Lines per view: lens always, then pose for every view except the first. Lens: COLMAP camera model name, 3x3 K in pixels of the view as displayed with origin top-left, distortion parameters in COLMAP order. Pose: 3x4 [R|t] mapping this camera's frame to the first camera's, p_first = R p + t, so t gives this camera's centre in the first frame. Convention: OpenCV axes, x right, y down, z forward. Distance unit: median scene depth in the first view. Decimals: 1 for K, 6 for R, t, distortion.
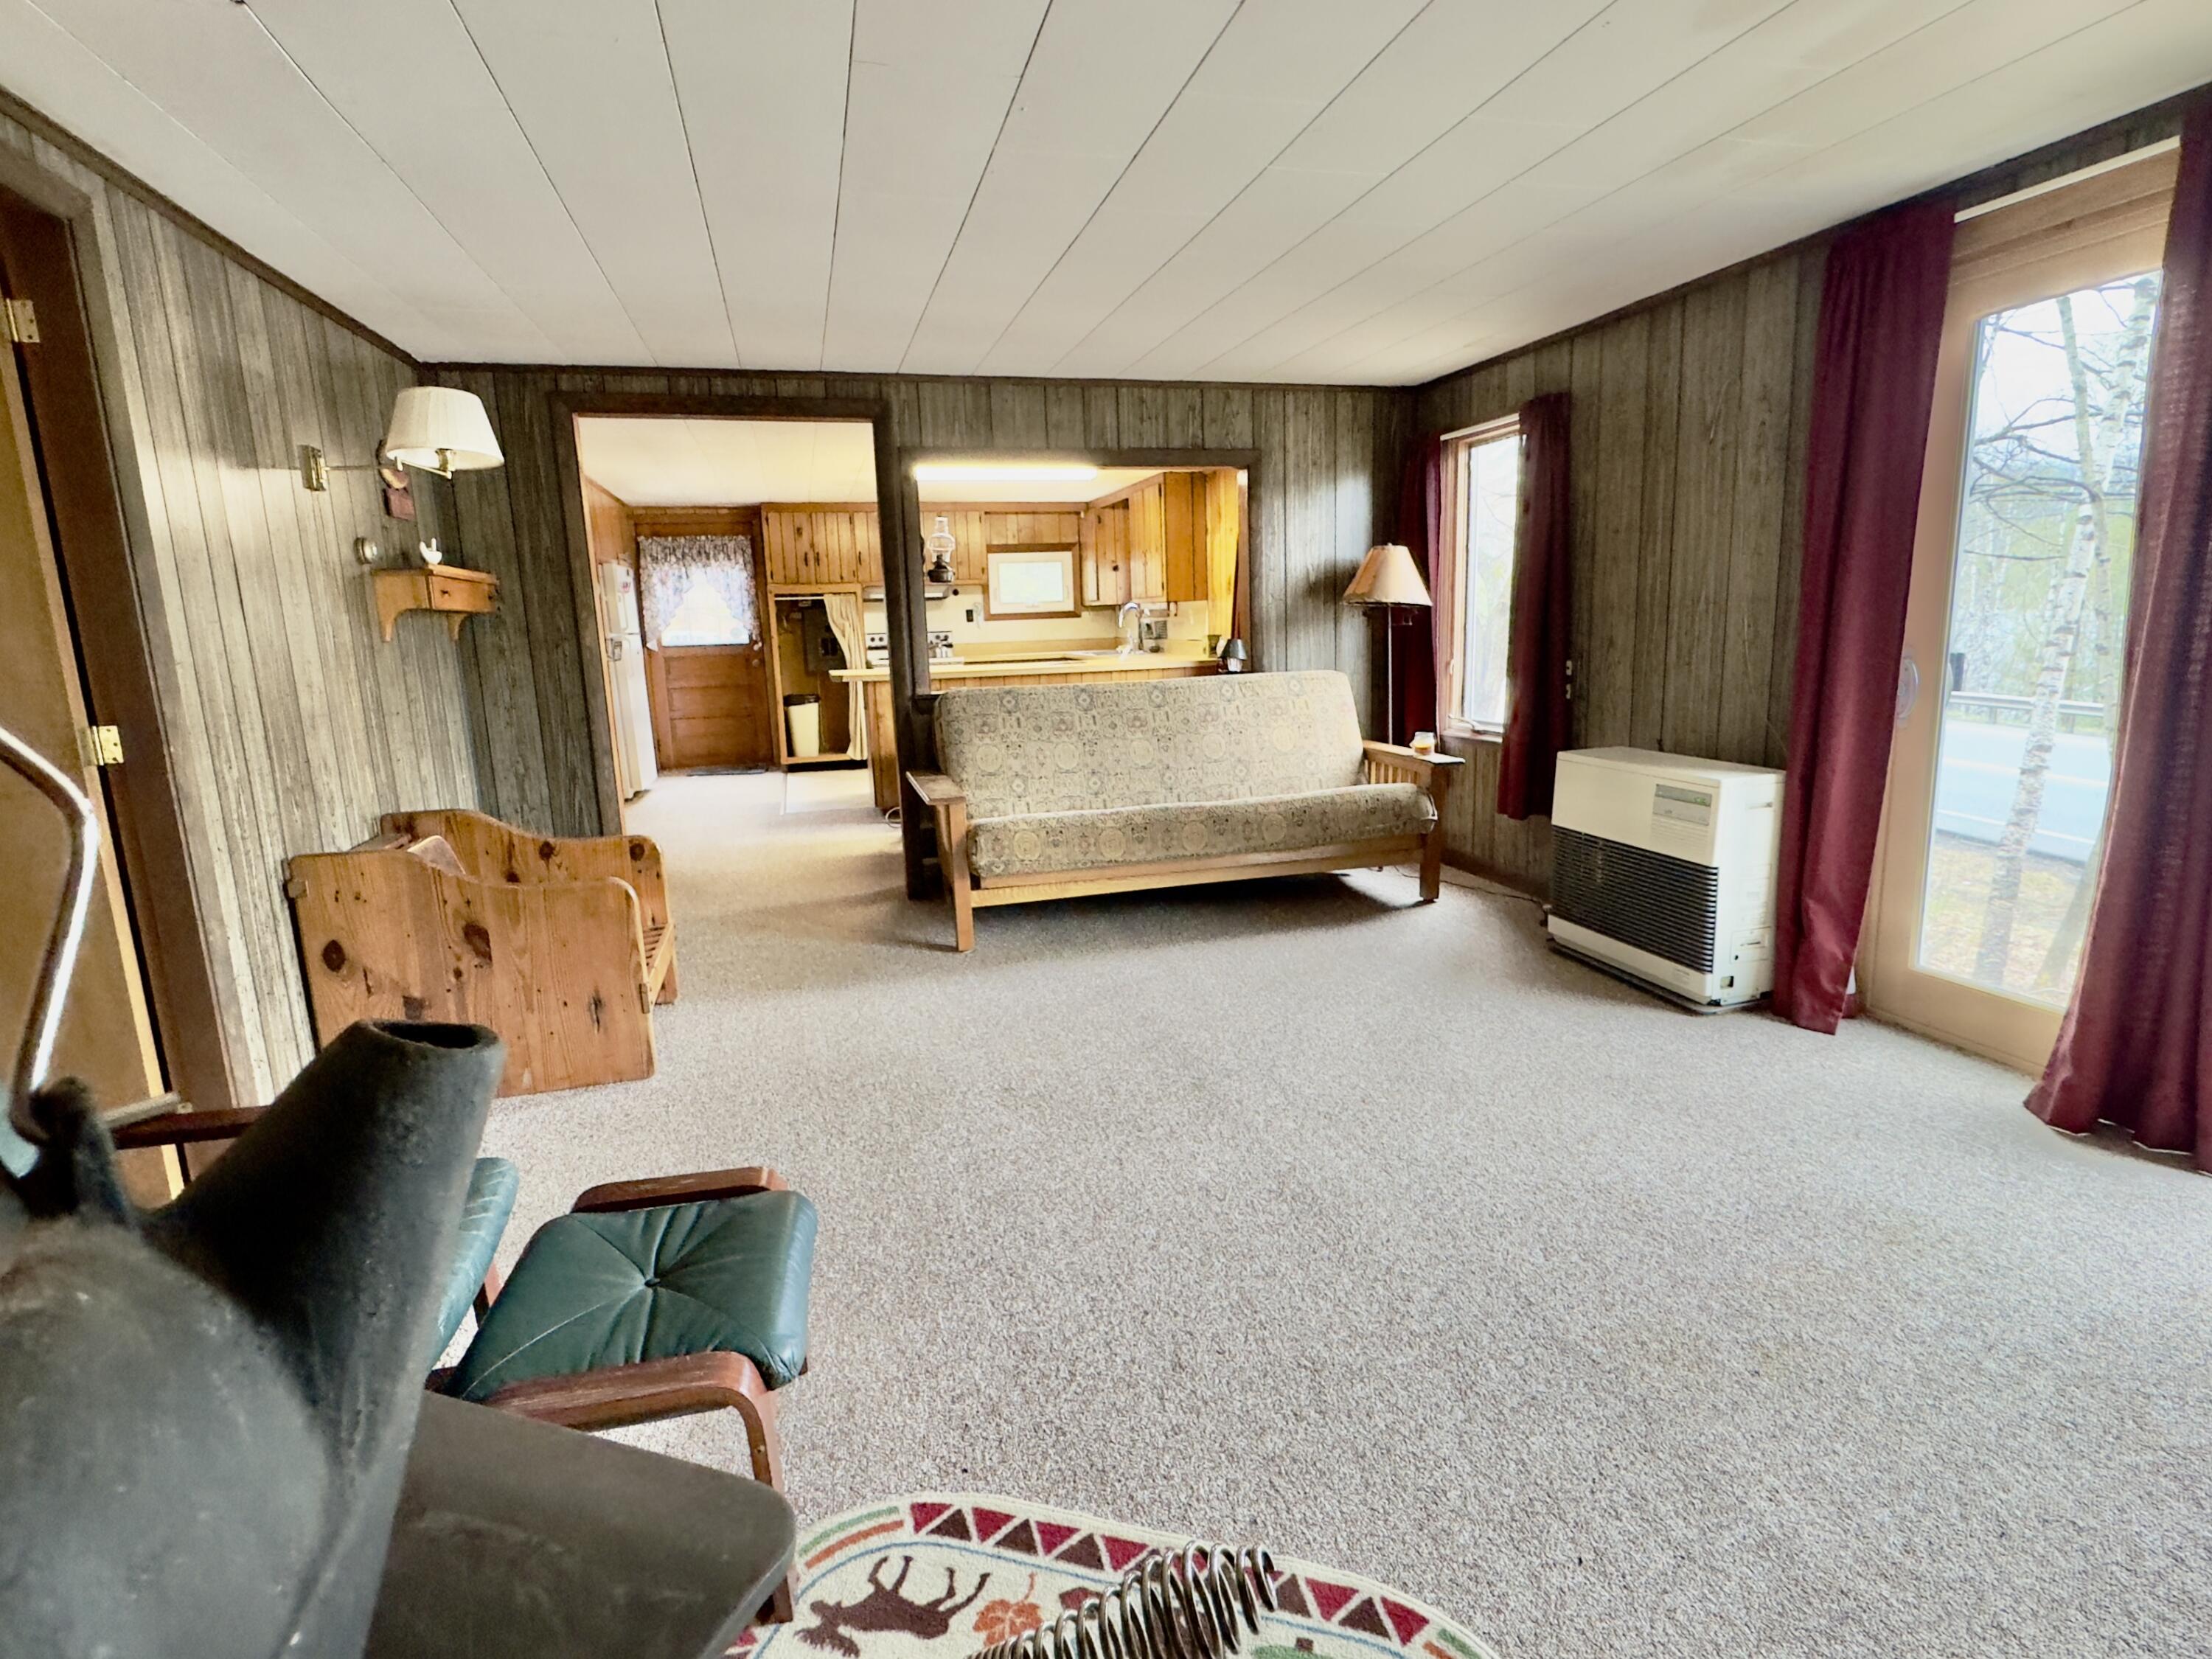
lens RADIAL K [[1113.5, 0, 1105.9], [0, 1113.5, 822.1], [0, 0, 1]] dist [-0.002123, 0.000528]
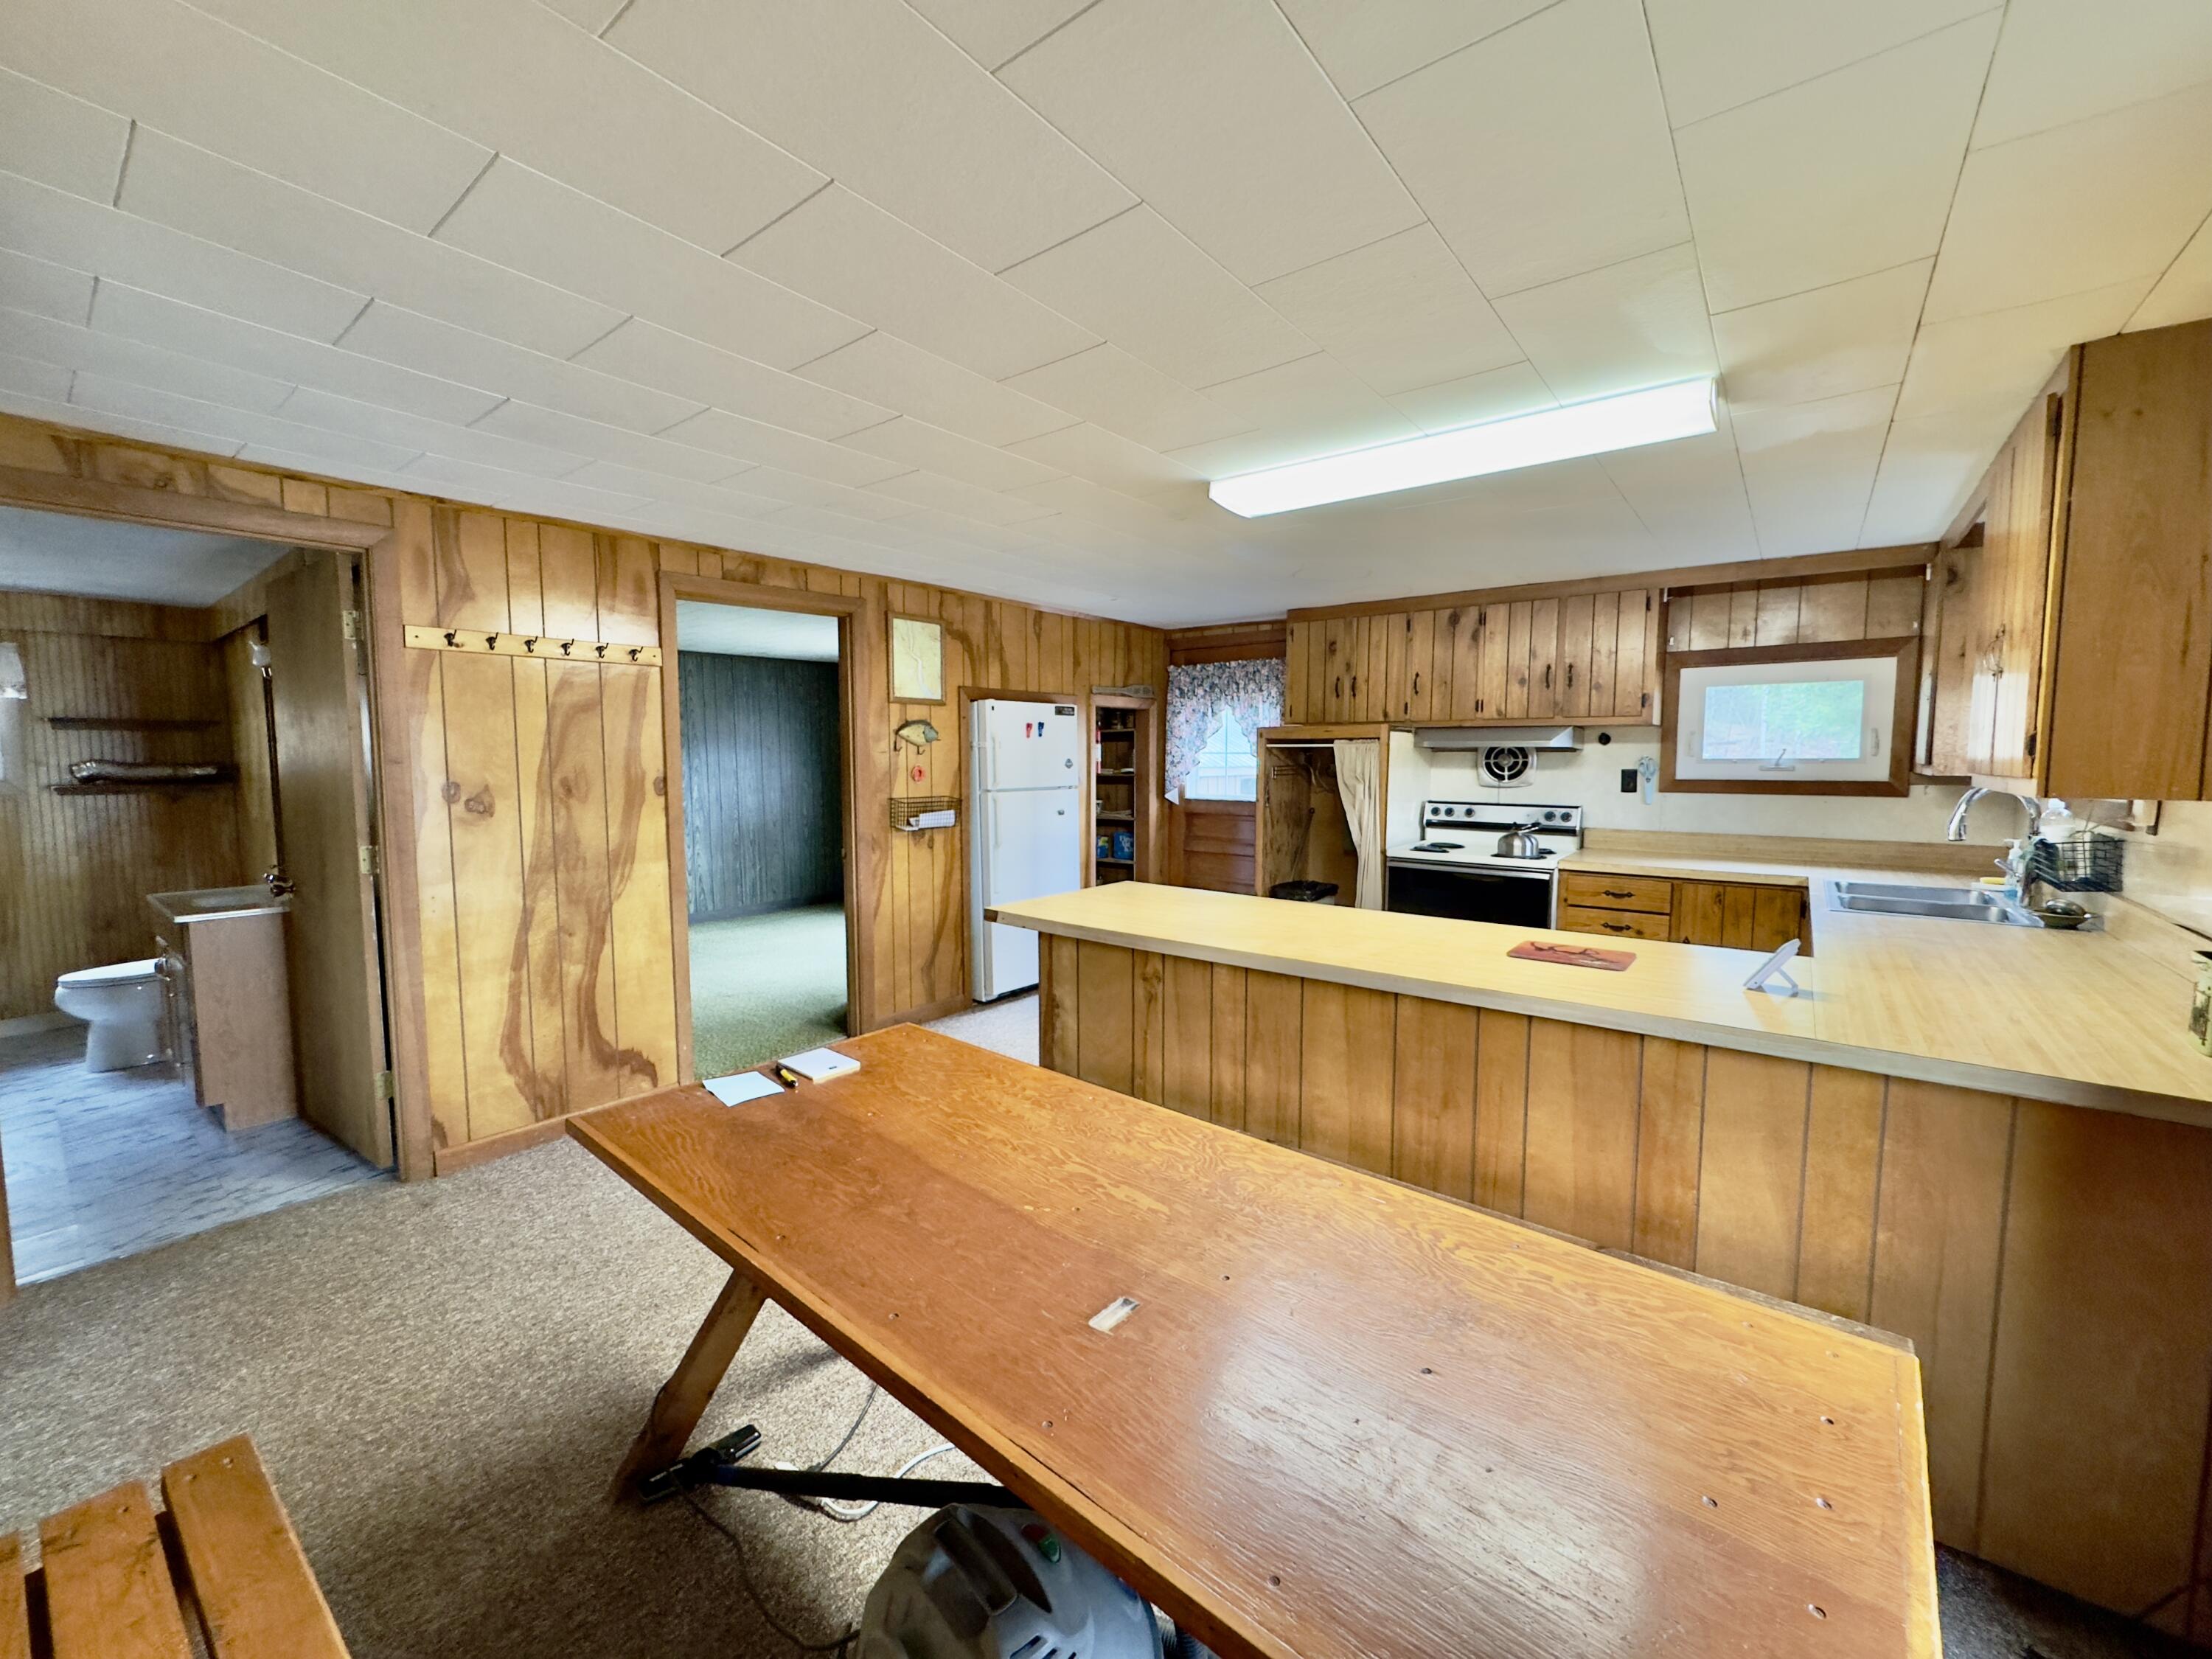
lens RADIAL K [[880.9, 0, 1105.2], [0, 880.9, 825.5], [0, 0, 1]] dist [-0.004463, 0.000390]
pose [[0.594643, 0.097373, -0.798071, 0.175937], [-0.165099, 0.986273, -0.002679, -0.290747], [0.786856, 0.133354, 0.602557, 1.304202]]
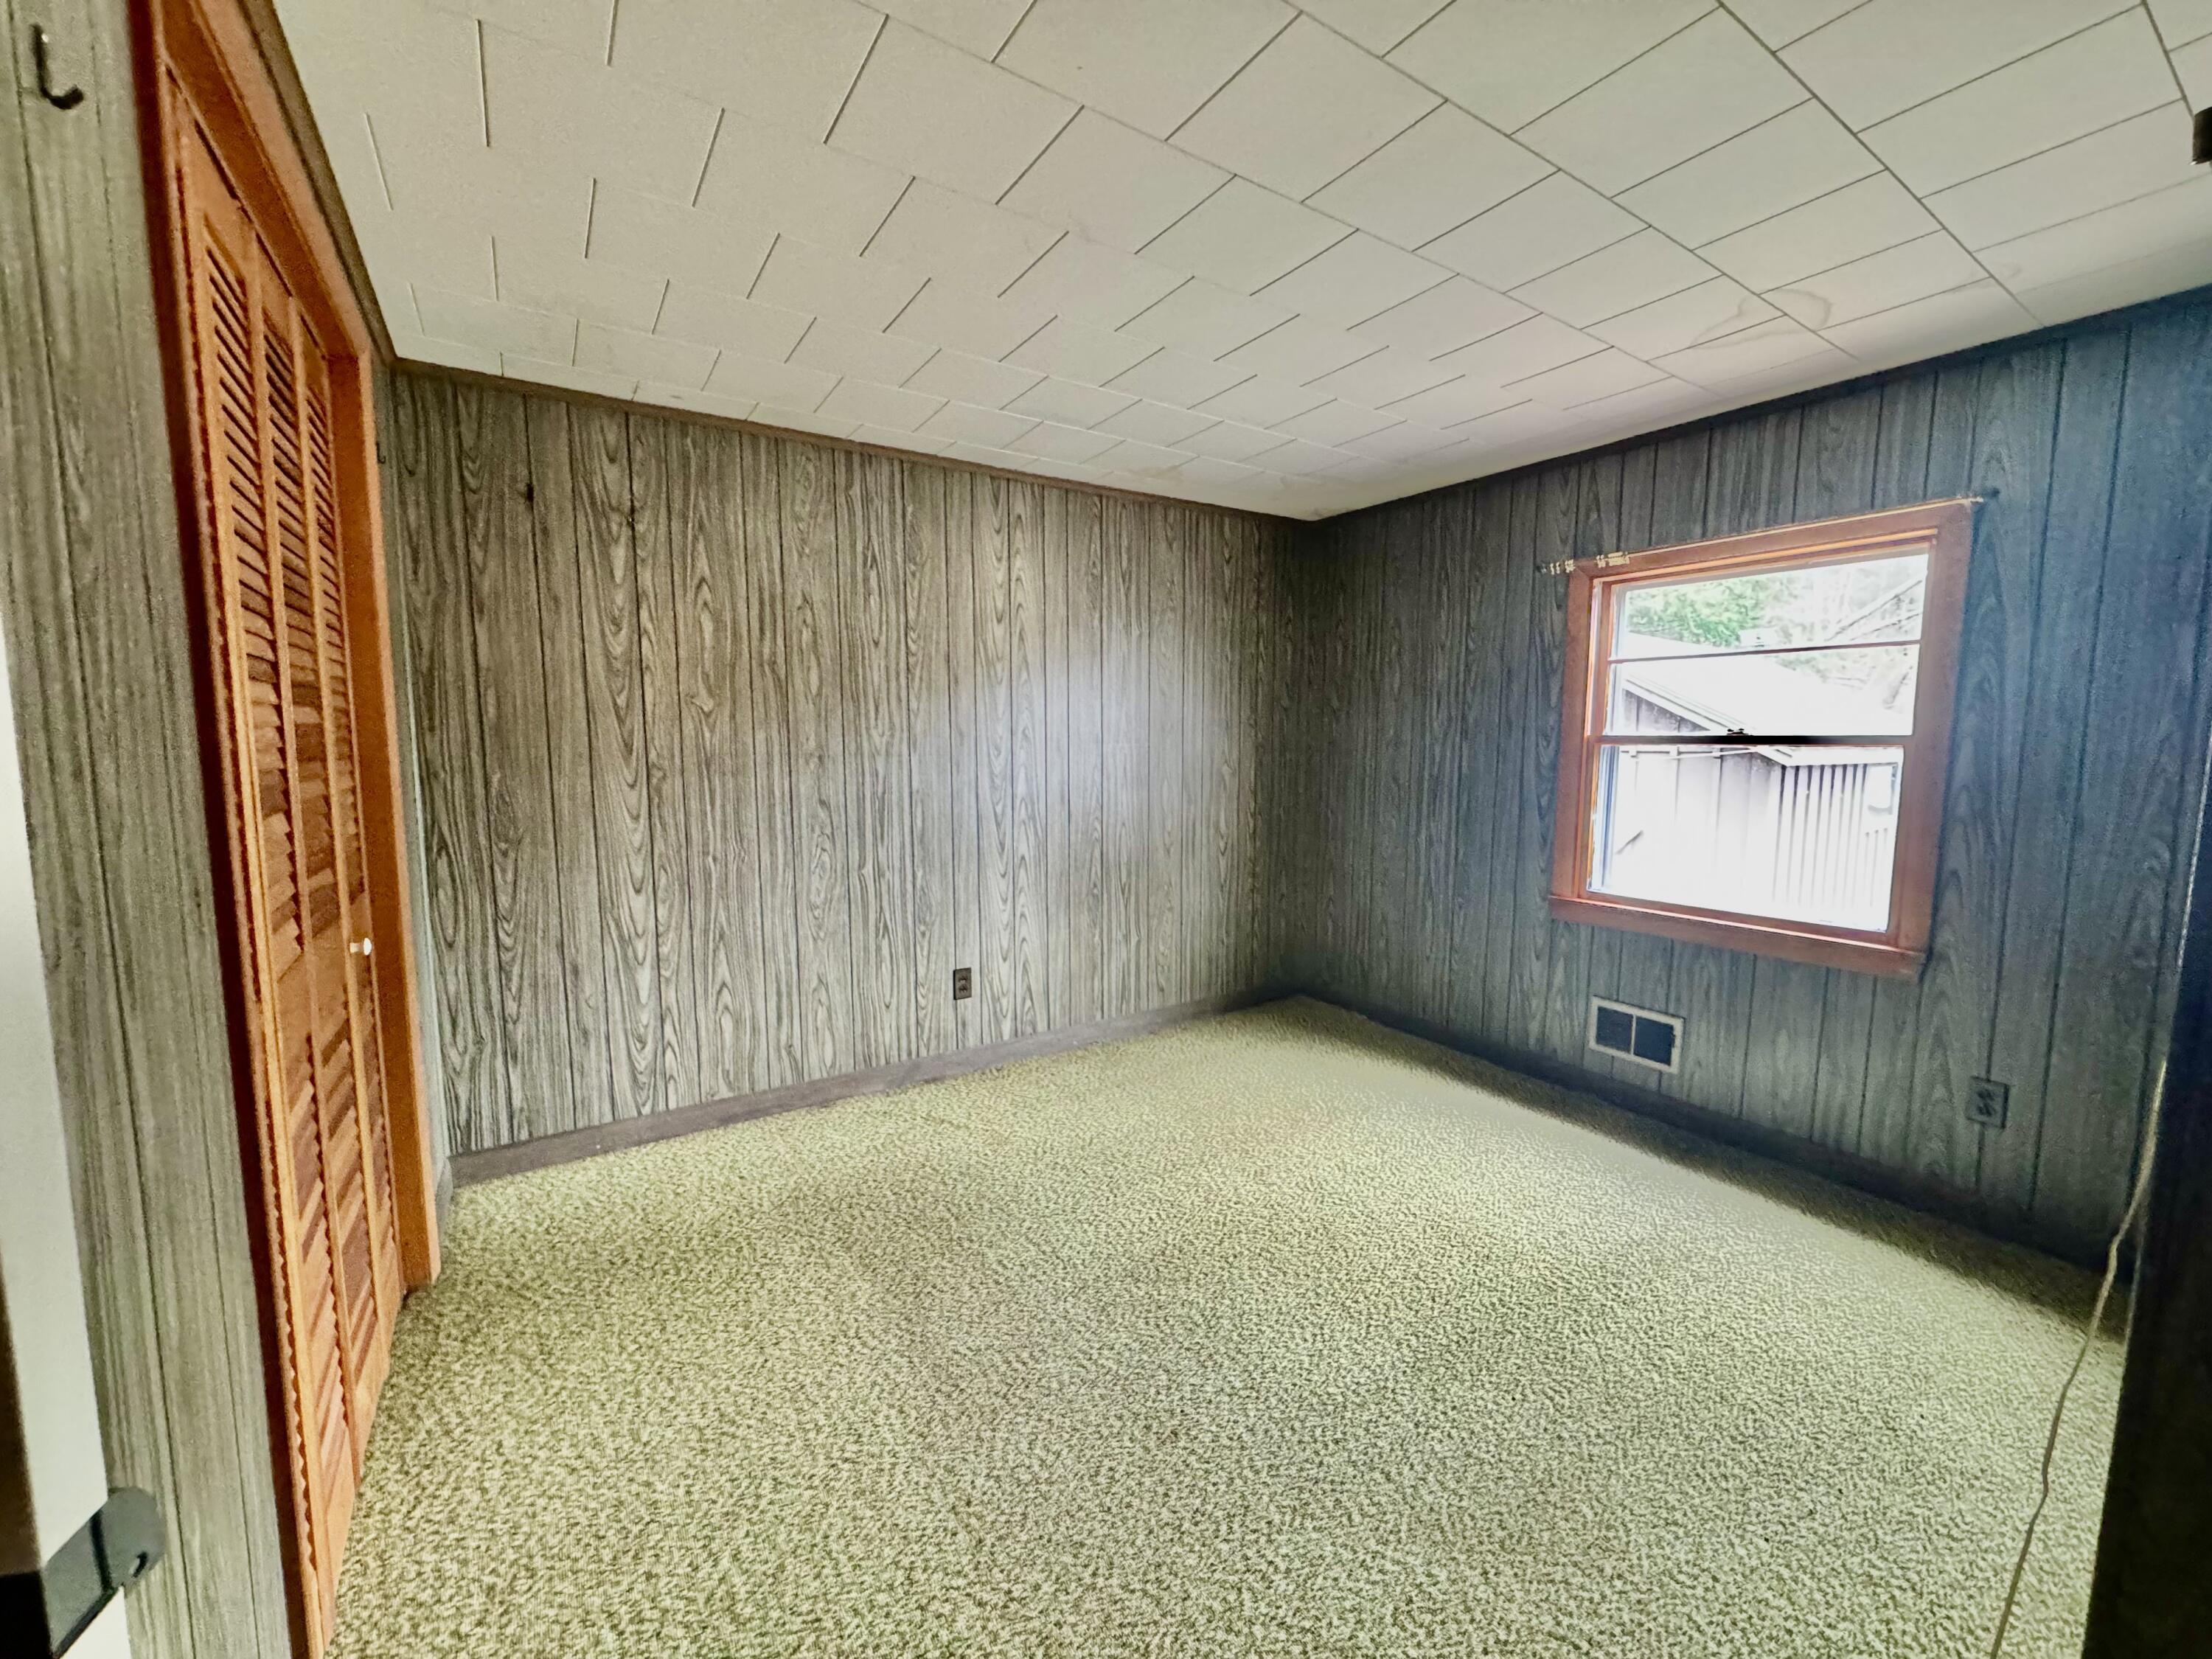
lens RADIAL K [[880.9, 0, 1112.4], [0, 880.9, 824.2], [0, 0, 1]] dist [-0.004463, 0.000390]
pose [[0.309316, 0.132982, -0.941615, -0.904021], [-0.190334, 0.978796, 0.075710, -0.266549], [0.931717, 0.155803, 0.328068, 1.524400]]
